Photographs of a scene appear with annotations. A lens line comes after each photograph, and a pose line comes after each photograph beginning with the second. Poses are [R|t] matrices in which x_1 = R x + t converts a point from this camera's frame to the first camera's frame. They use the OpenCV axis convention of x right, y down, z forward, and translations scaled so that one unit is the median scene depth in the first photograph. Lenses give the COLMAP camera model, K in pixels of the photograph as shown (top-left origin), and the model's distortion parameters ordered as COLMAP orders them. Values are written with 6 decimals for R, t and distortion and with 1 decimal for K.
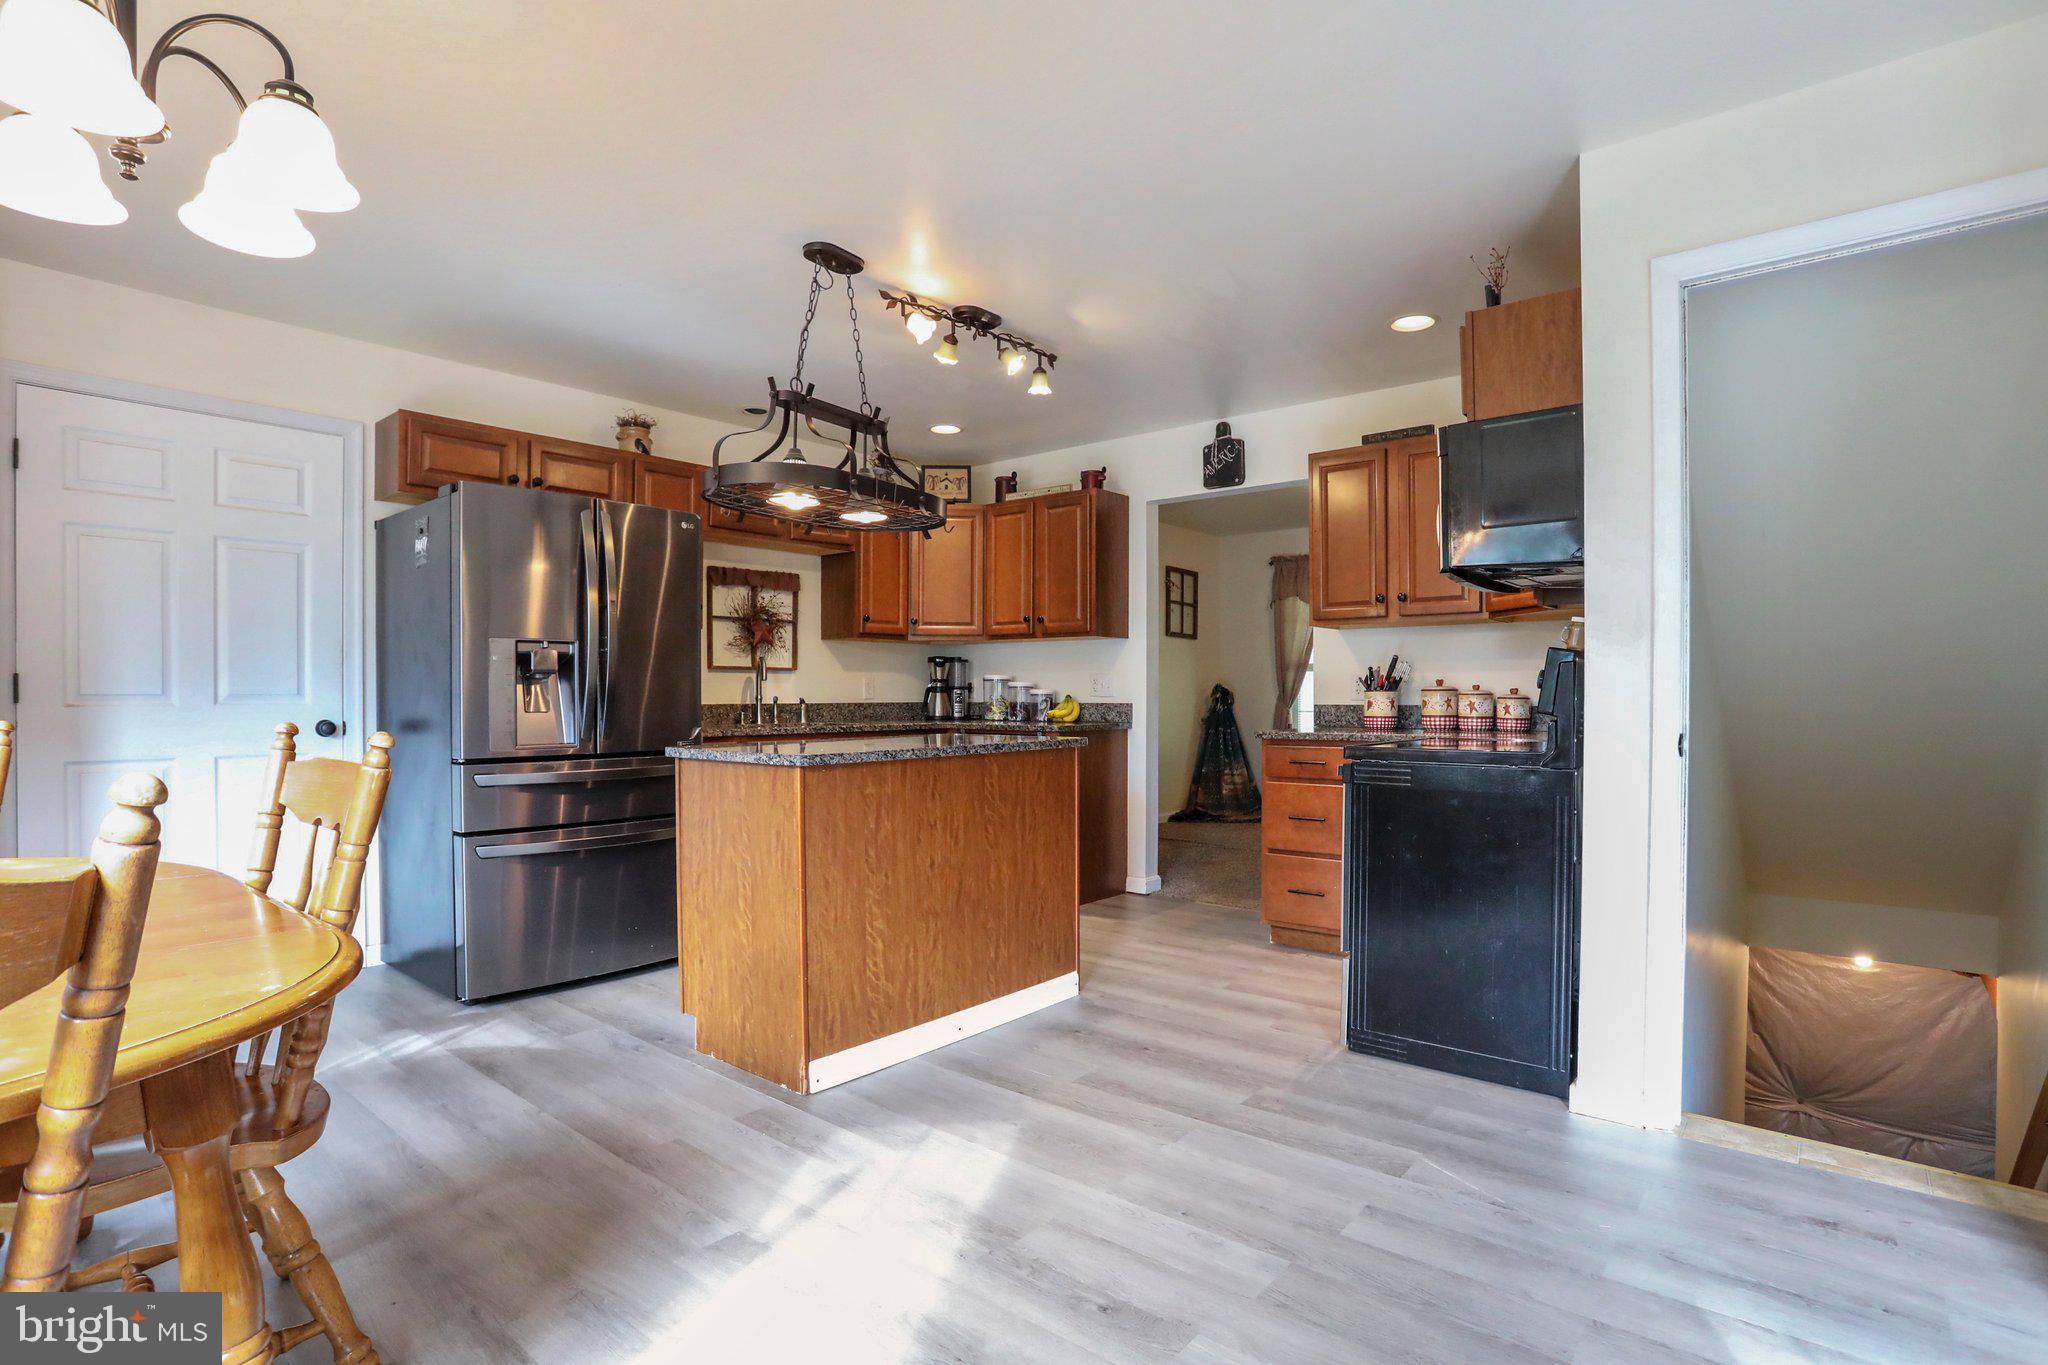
lens RADIAL K [[1011.9, 0, 1027.1], [0, 1011.9, 695.9], [0, 0, 1]] dist [-0.074995, 0.029216]
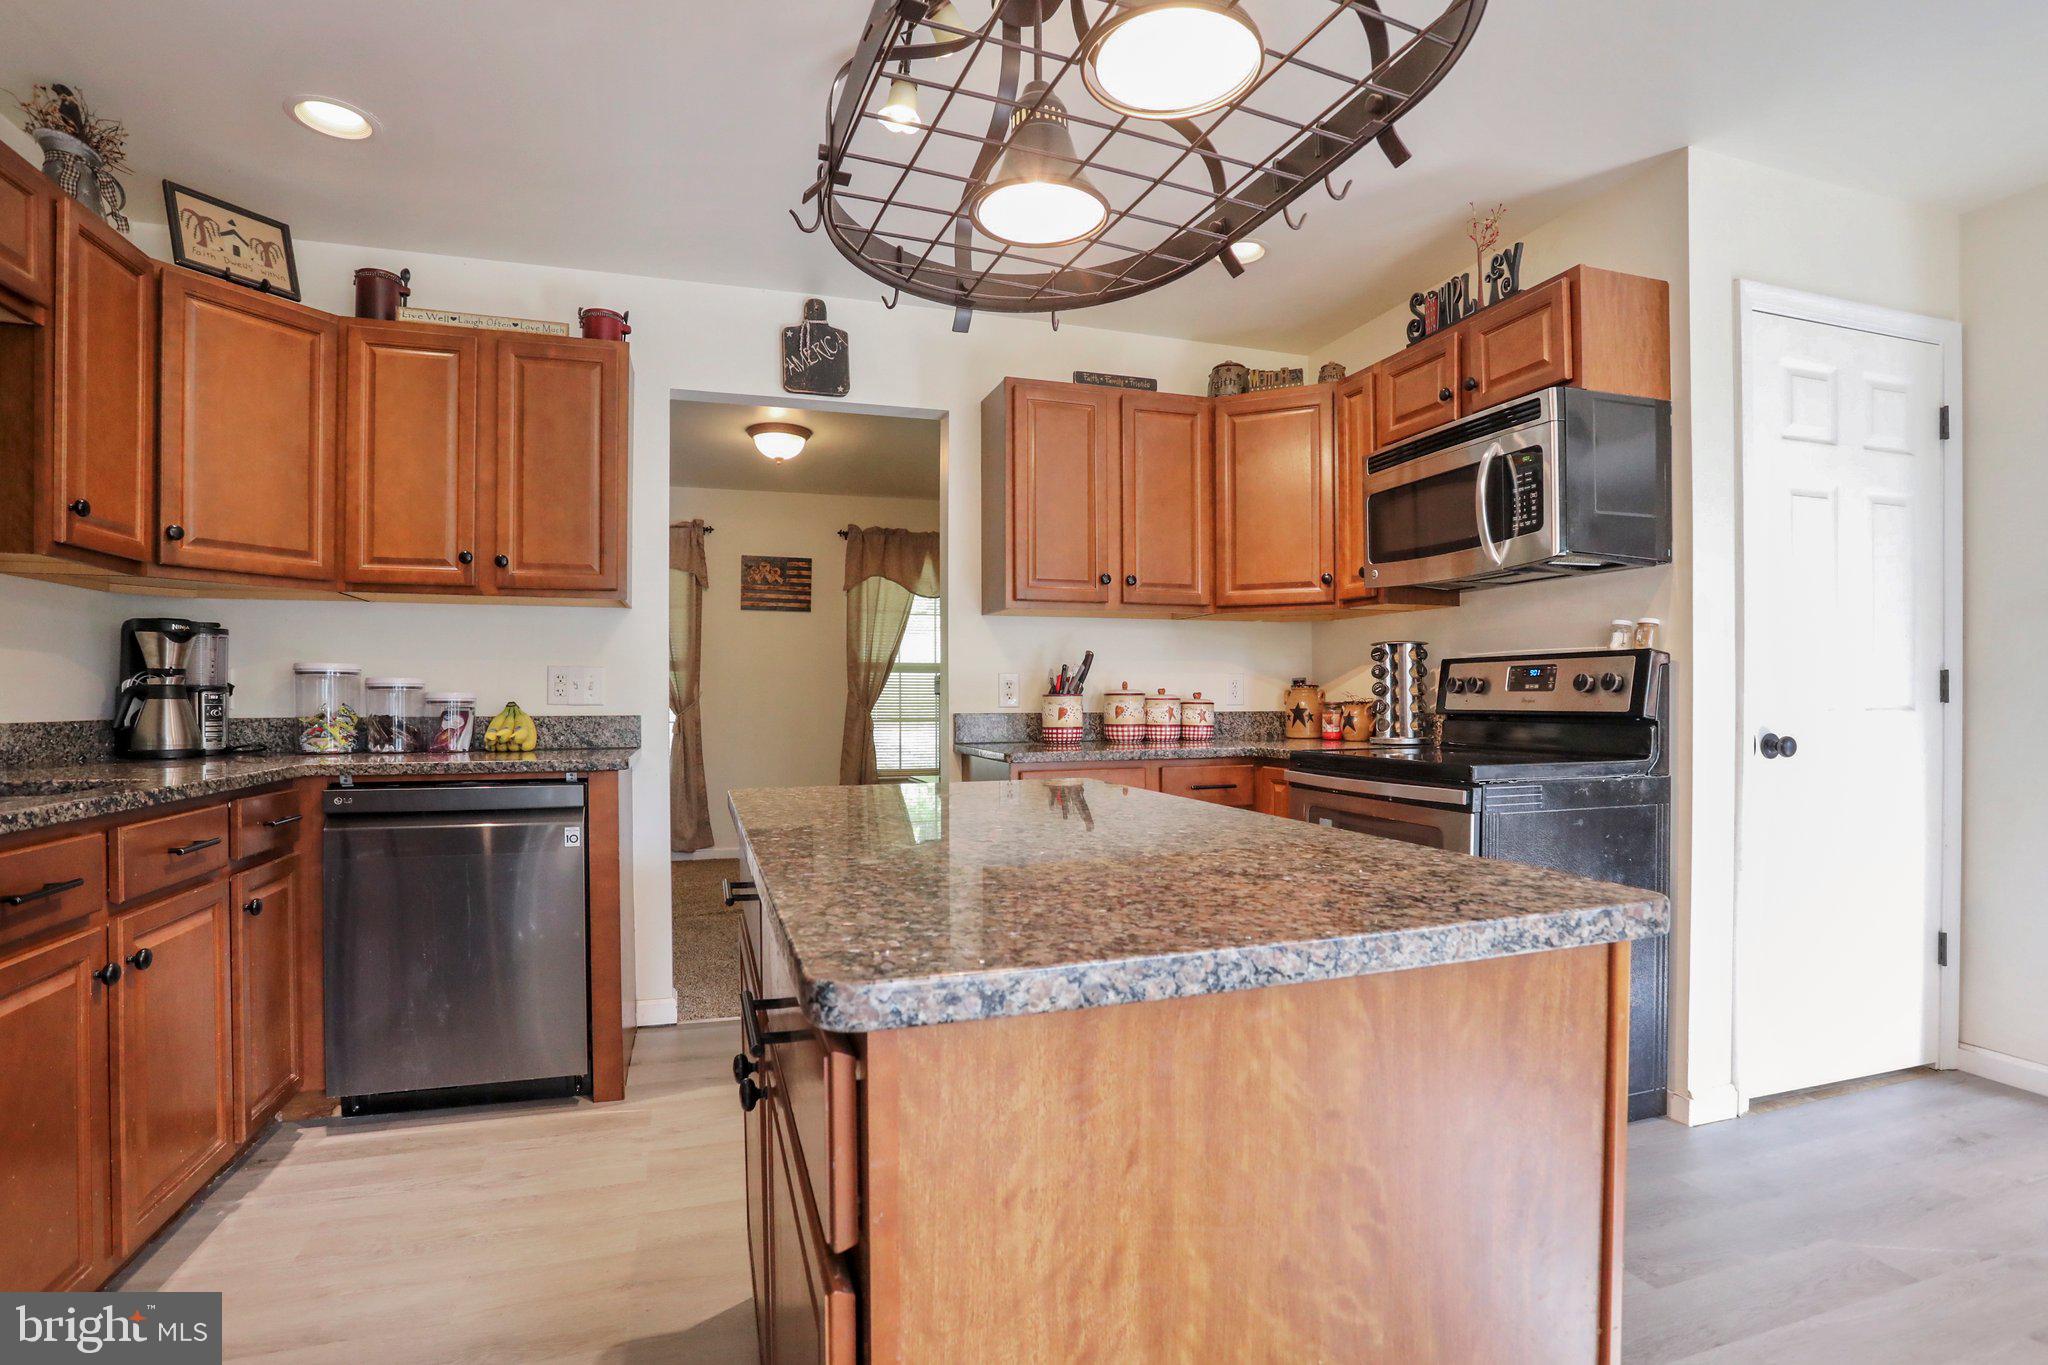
lens RADIAL K [[1011.9, 0, 1027.1], [0, 1011.9, 695.9], [0, 0, 1]] dist [-0.074995, 0.029216]
pose [[0.521575, 0.000762, 0.853205, -0.299010], [0.004383, 0.999984, -0.003573, -0.001494], [-0.853194, 0.005603, 0.521563, 0.516800]]
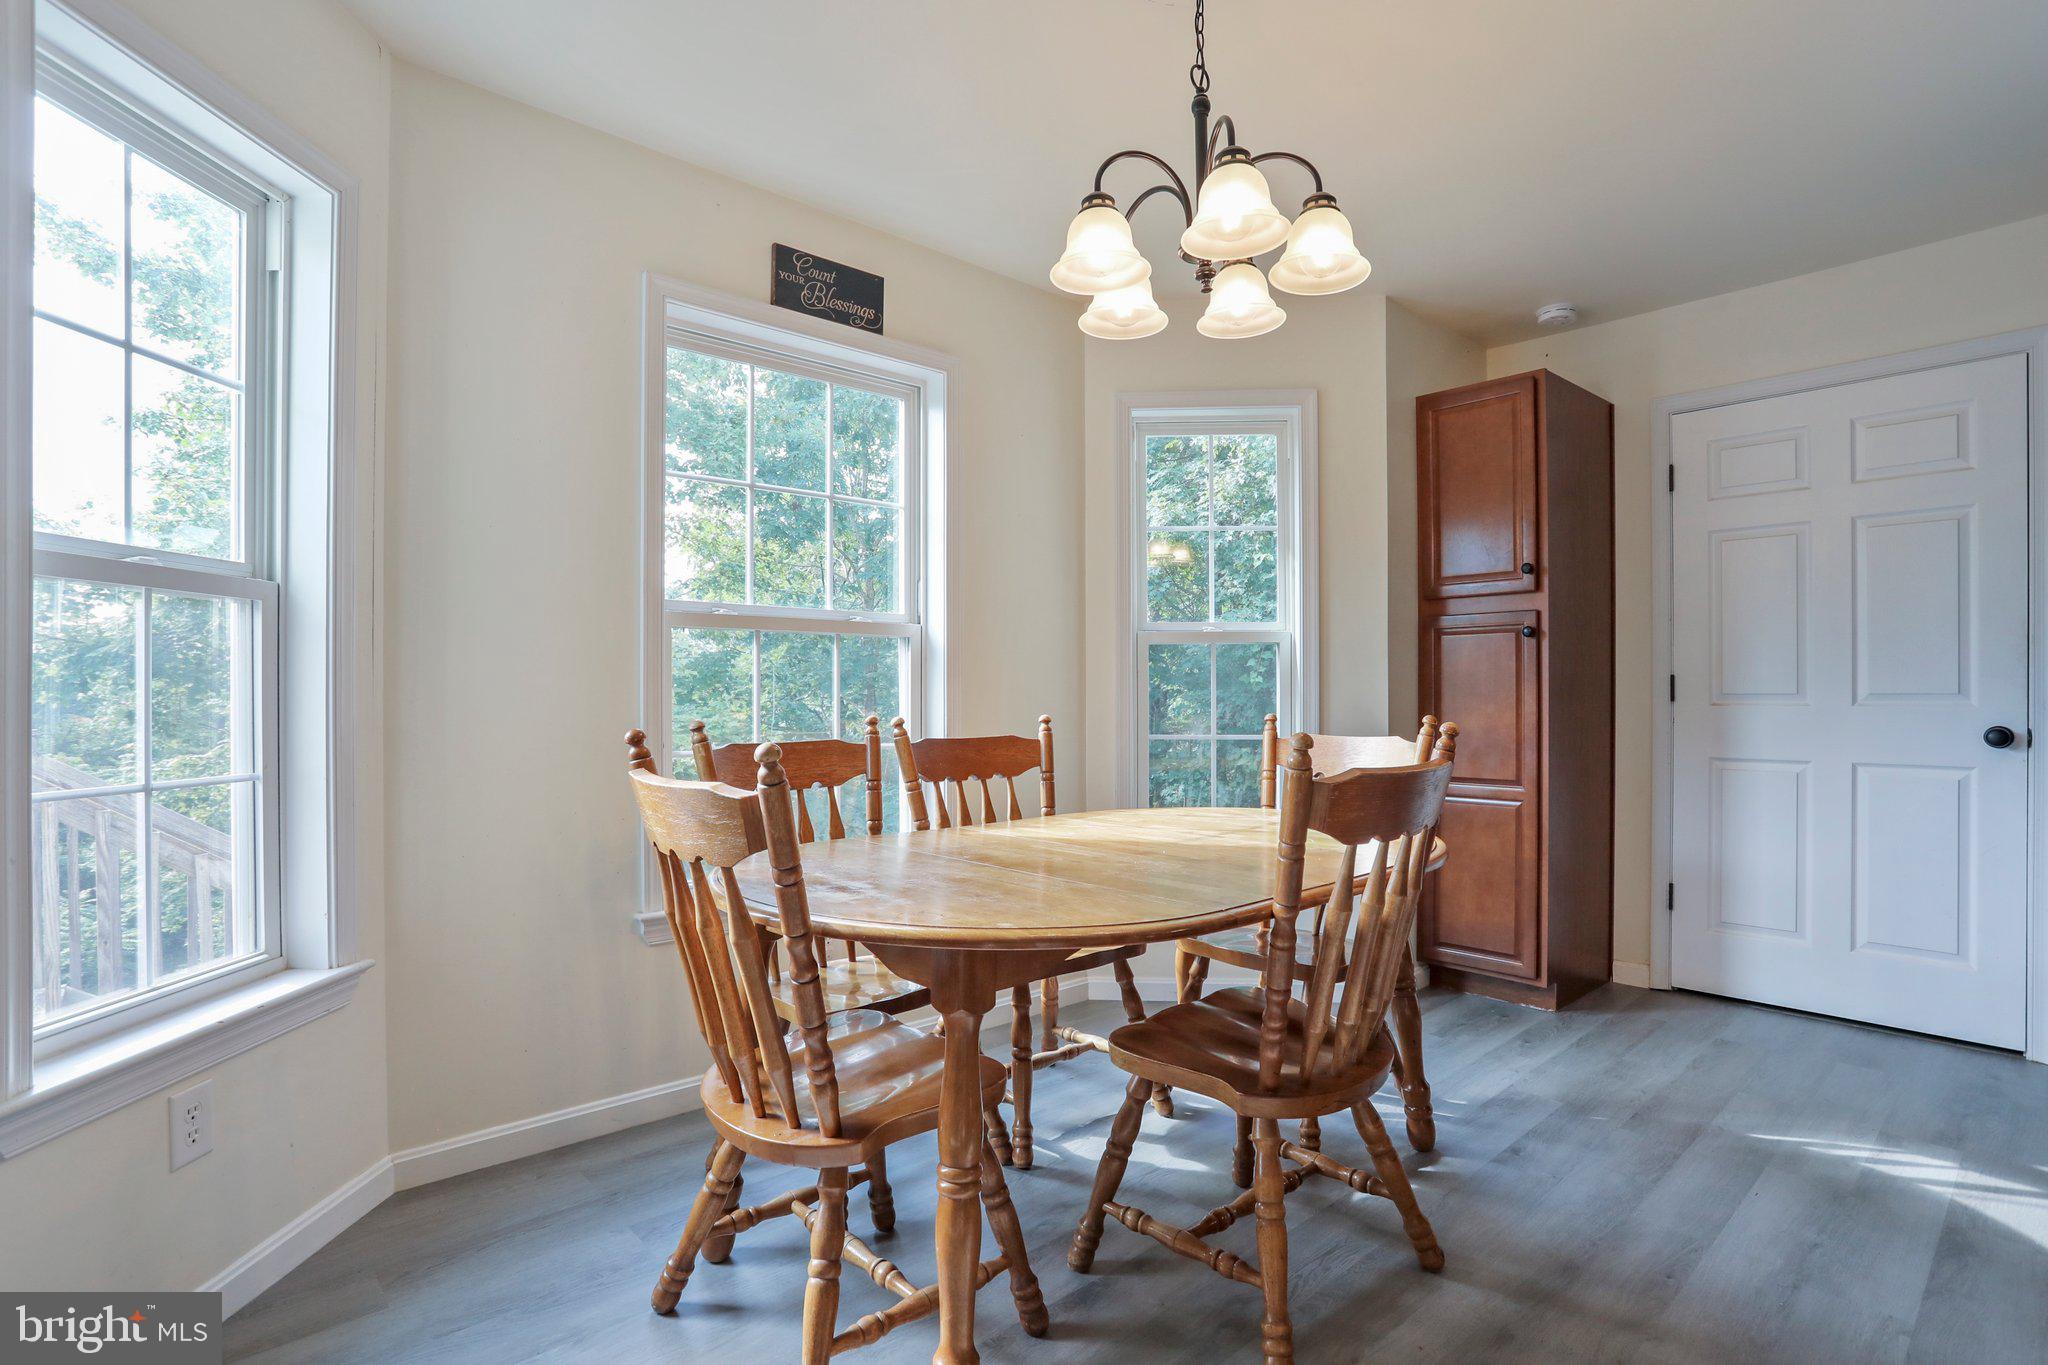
lens RADIAL K [[1011.9, 0, 1027.1], [0, 1011.9, 695.9], [0, 0, 1]] dist [-0.074995, 0.029216]
pose [[-0.138882, 0.000482, -0.990309, 0.107766], [0.000151, 1.000000, 0.000465, 0.000185], [0.990309, -0.000085, -0.138882, 0.249899]]
